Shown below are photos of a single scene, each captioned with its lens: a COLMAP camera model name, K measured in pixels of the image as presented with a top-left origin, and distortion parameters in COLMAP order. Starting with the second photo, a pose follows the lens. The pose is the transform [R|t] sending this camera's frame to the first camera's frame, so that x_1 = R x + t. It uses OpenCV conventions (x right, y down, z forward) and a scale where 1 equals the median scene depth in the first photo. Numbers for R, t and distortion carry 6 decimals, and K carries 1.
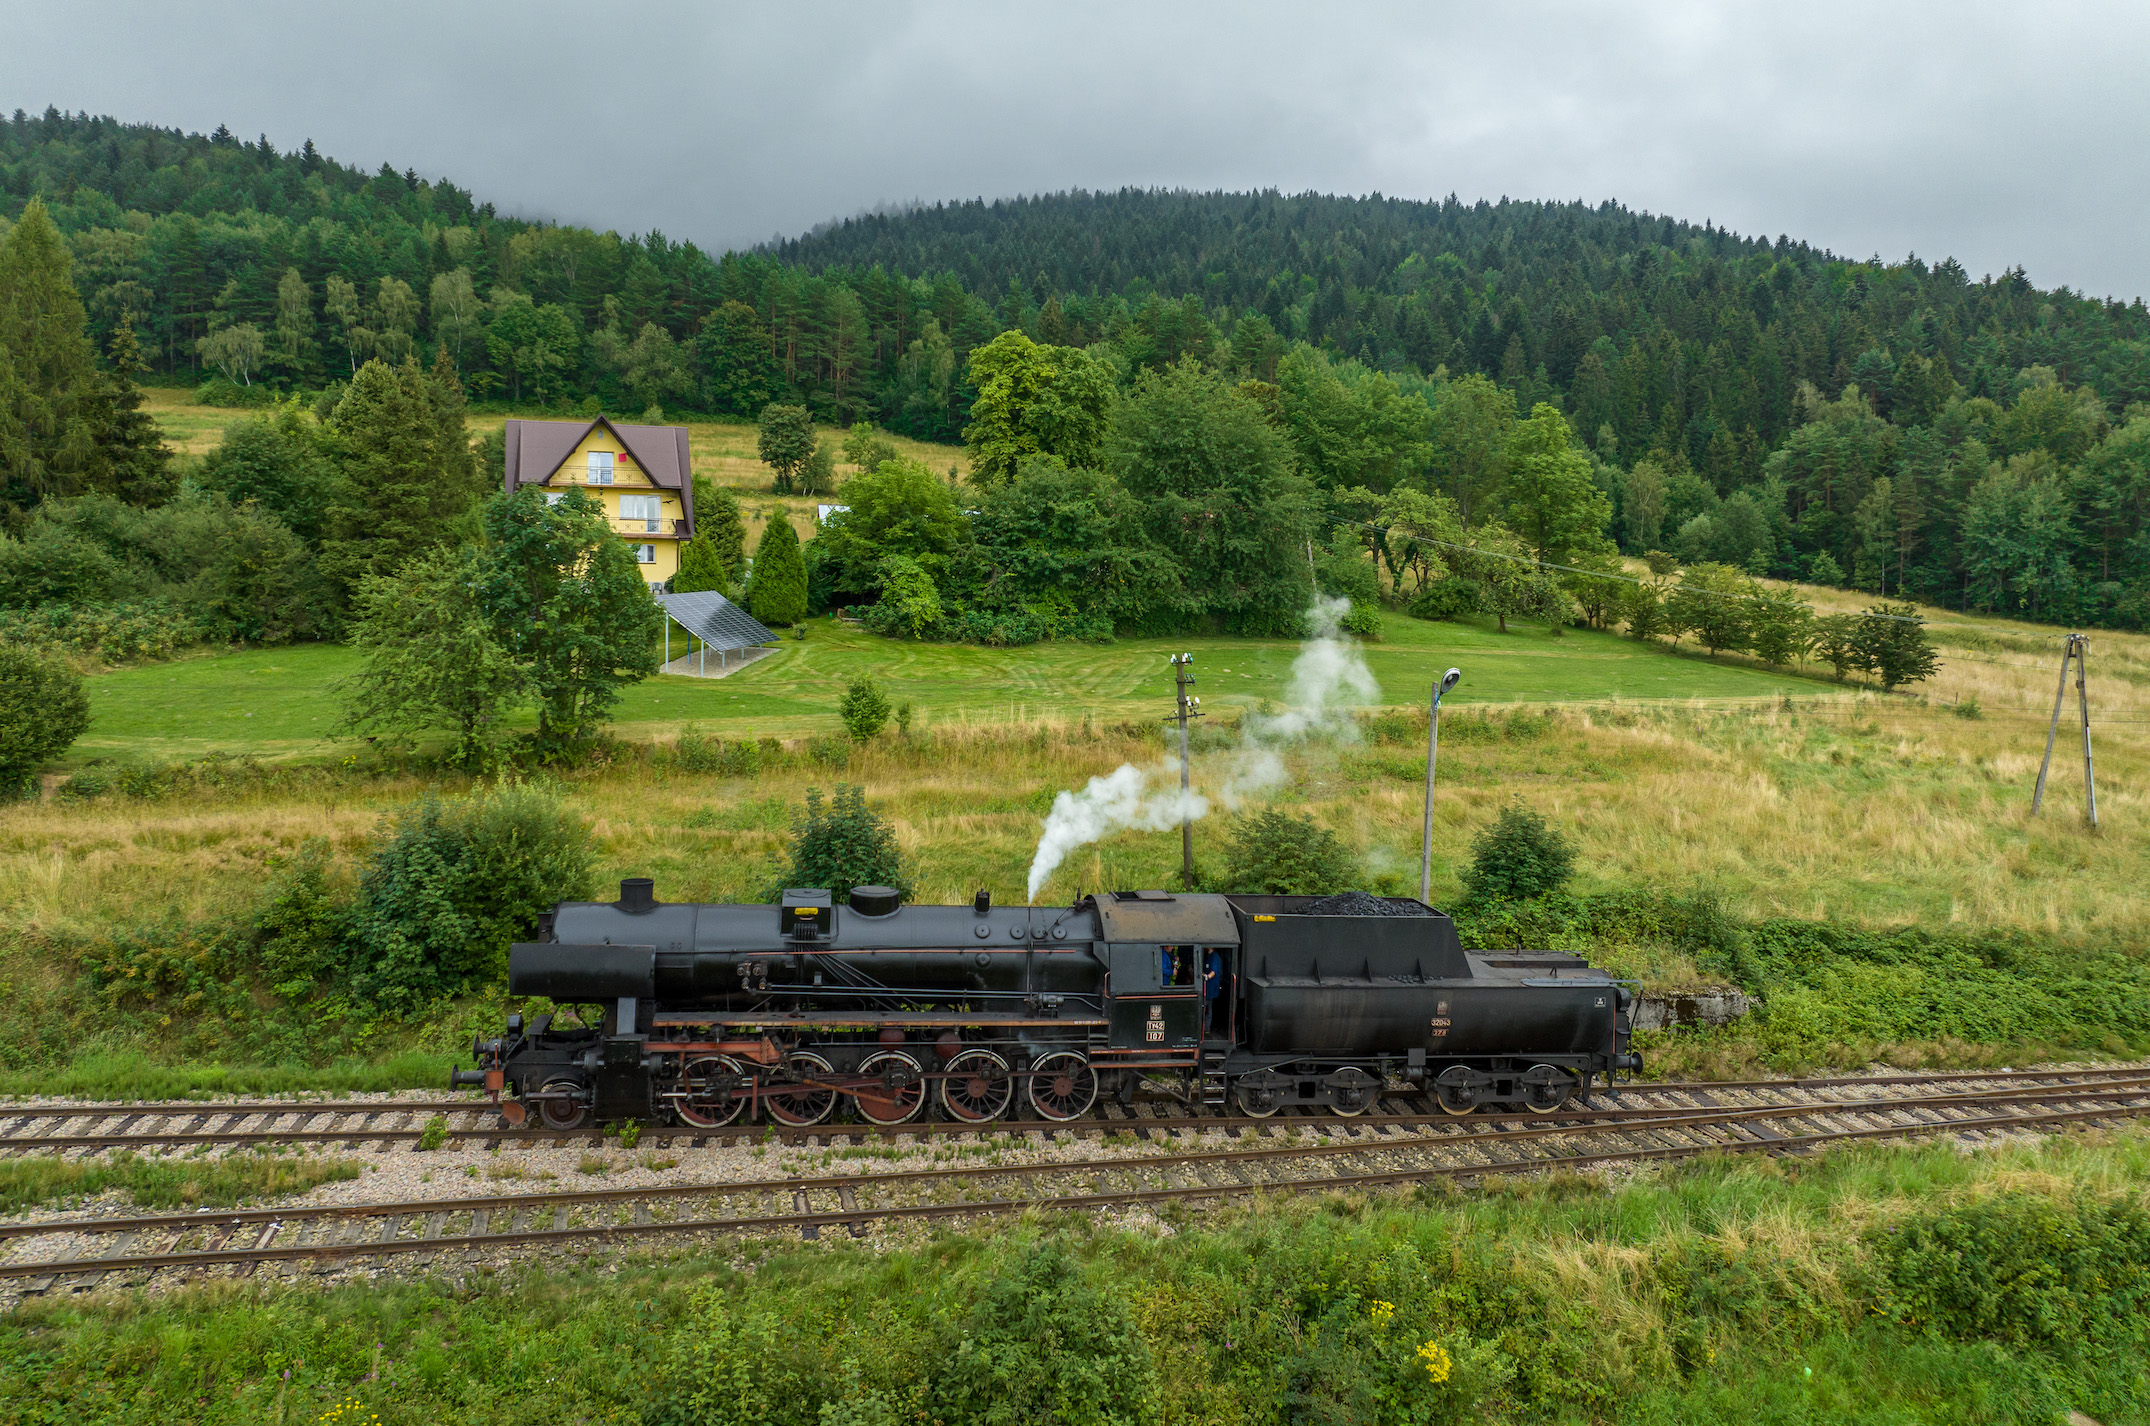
lens RADIAL K [[1518.5, 0, 1077.5], [0, 1518.5, 716.2], [0, 0, 1]] dist [-0.047258, 0.007519]
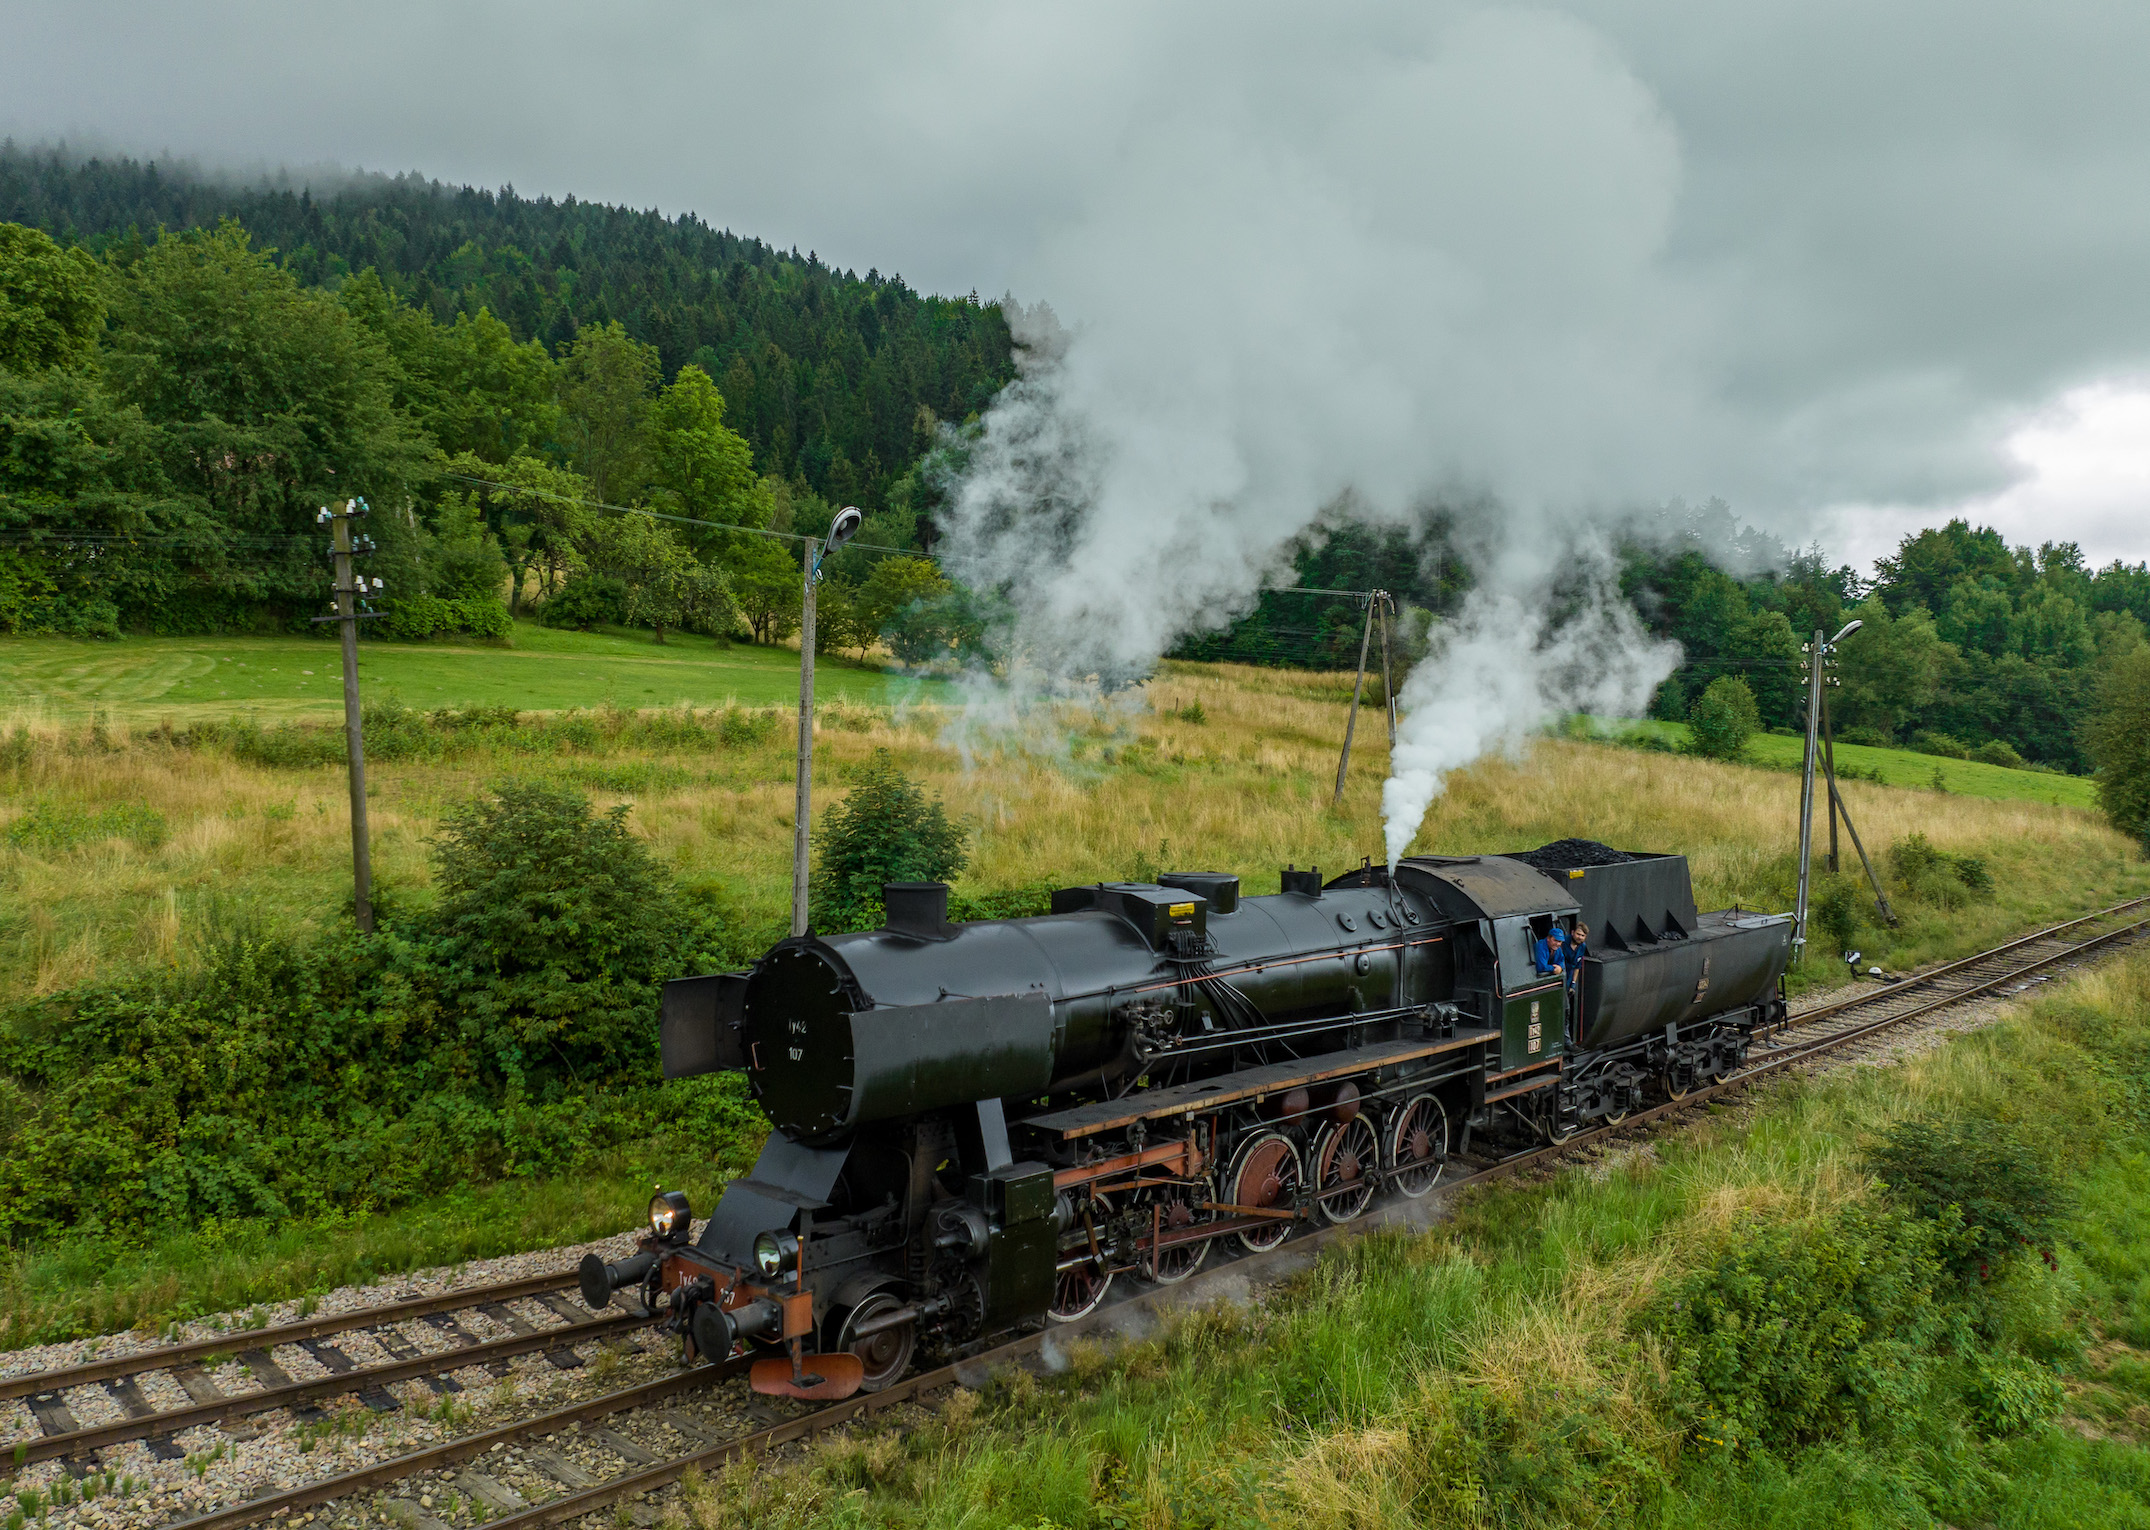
lens RADIAL K [[1756.5, 0, 1071.0], [0, 1756.5, 759.6], [0, 0, 1]] dist [-0.030007, -0.004288]
pose [[0.855432, -0.032859, 0.516872, -0.015347], [0.043448, 0.999020, -0.008397, 0.029160], [-0.516090, 0.029641, 0.856022, 0.135438]]
